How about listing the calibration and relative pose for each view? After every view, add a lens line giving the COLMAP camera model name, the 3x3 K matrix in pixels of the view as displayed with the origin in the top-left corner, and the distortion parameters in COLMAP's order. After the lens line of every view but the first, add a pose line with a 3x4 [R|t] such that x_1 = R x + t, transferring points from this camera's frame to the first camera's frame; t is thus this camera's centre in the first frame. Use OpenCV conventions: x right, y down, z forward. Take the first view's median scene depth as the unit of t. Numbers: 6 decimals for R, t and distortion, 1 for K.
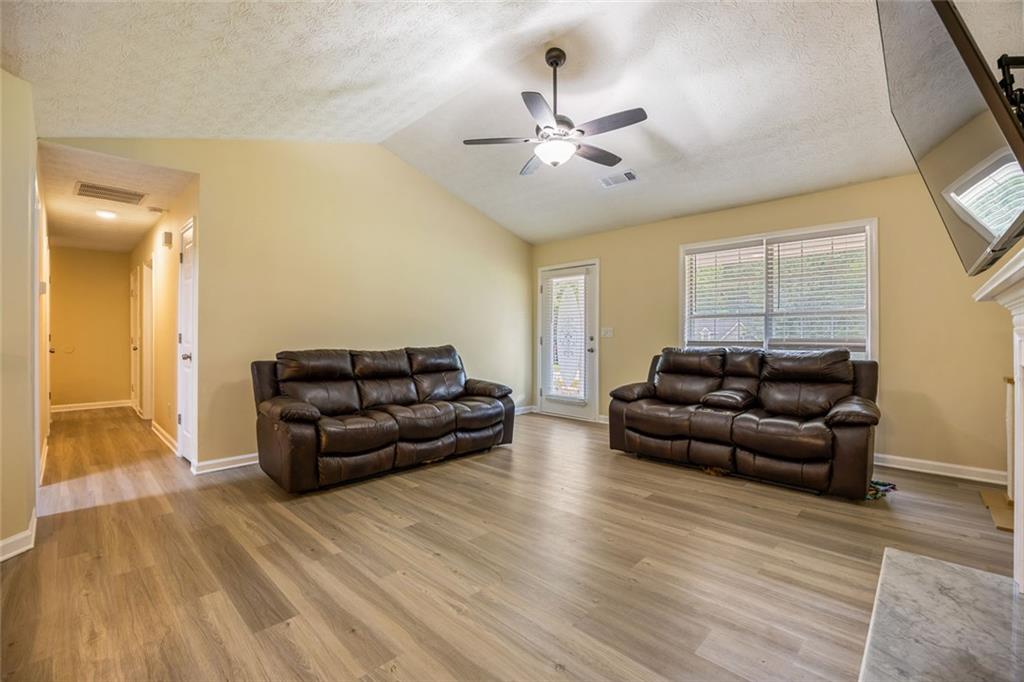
lens RADIAL K [[440.5, 0, 513.0], [0, 440.5, 337.6], [0, 0, 1]] dist [-0.019594, 0.000738]
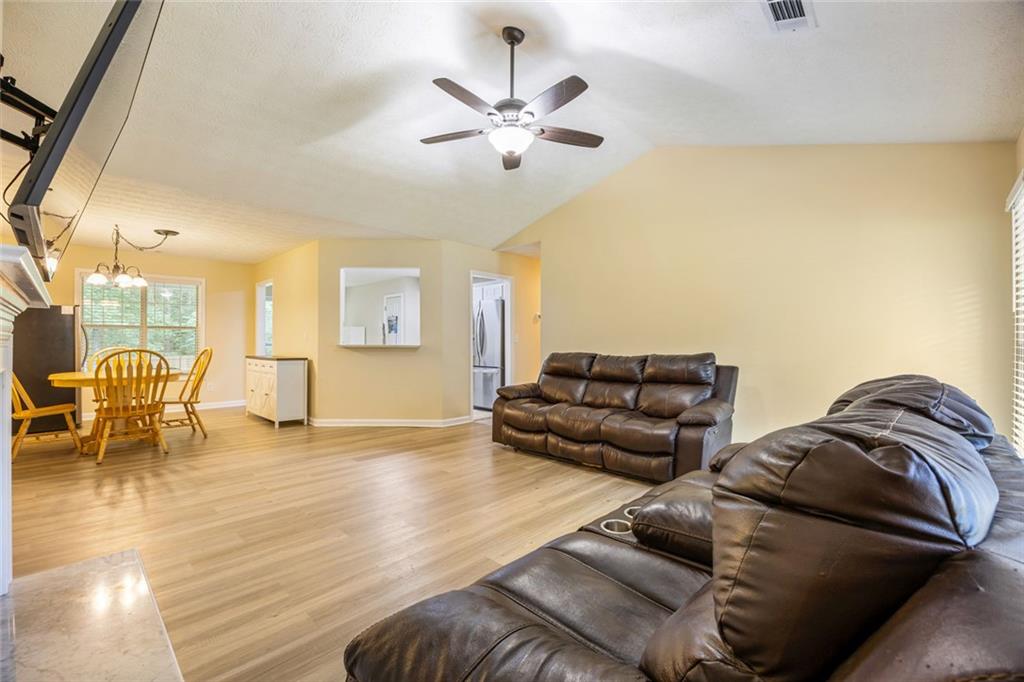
lens RADIAL K [[440.5, 0, 513.7], [0, 440.5, 337.2], [0, 0, 1]] dist [-0.019594, 0.000738]
pose [[-0.011707, -0.015797, -0.999807, 0.924834], [0.003310, 0.999869, -0.015837, 0.000037], [0.999926, -0.003494, -0.011654, 0.922327]]
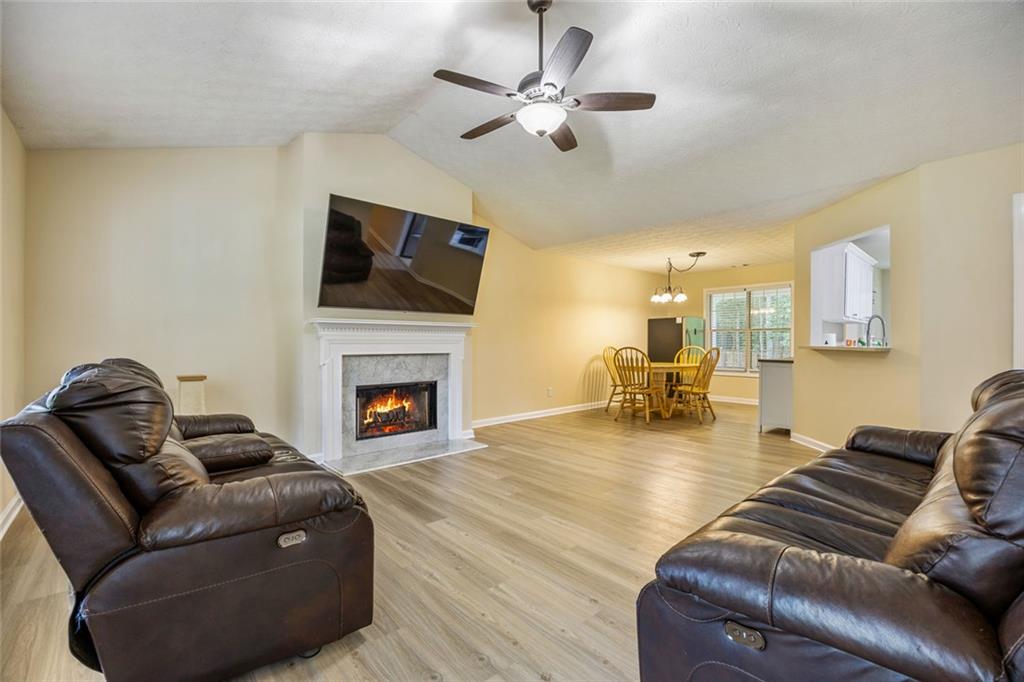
lens RADIAL K [[440.5, 0, 507.9], [0, 440.5, 342.7], [0, 0, 1]] dist [-0.019594, 0.000738]
pose [[-0.994964, -0.008995, 0.099825, 0.047493], [-0.009273, 0.999954, -0.002325, 0.001537], [-0.099799, -0.003239, -0.995002, 1.683631]]
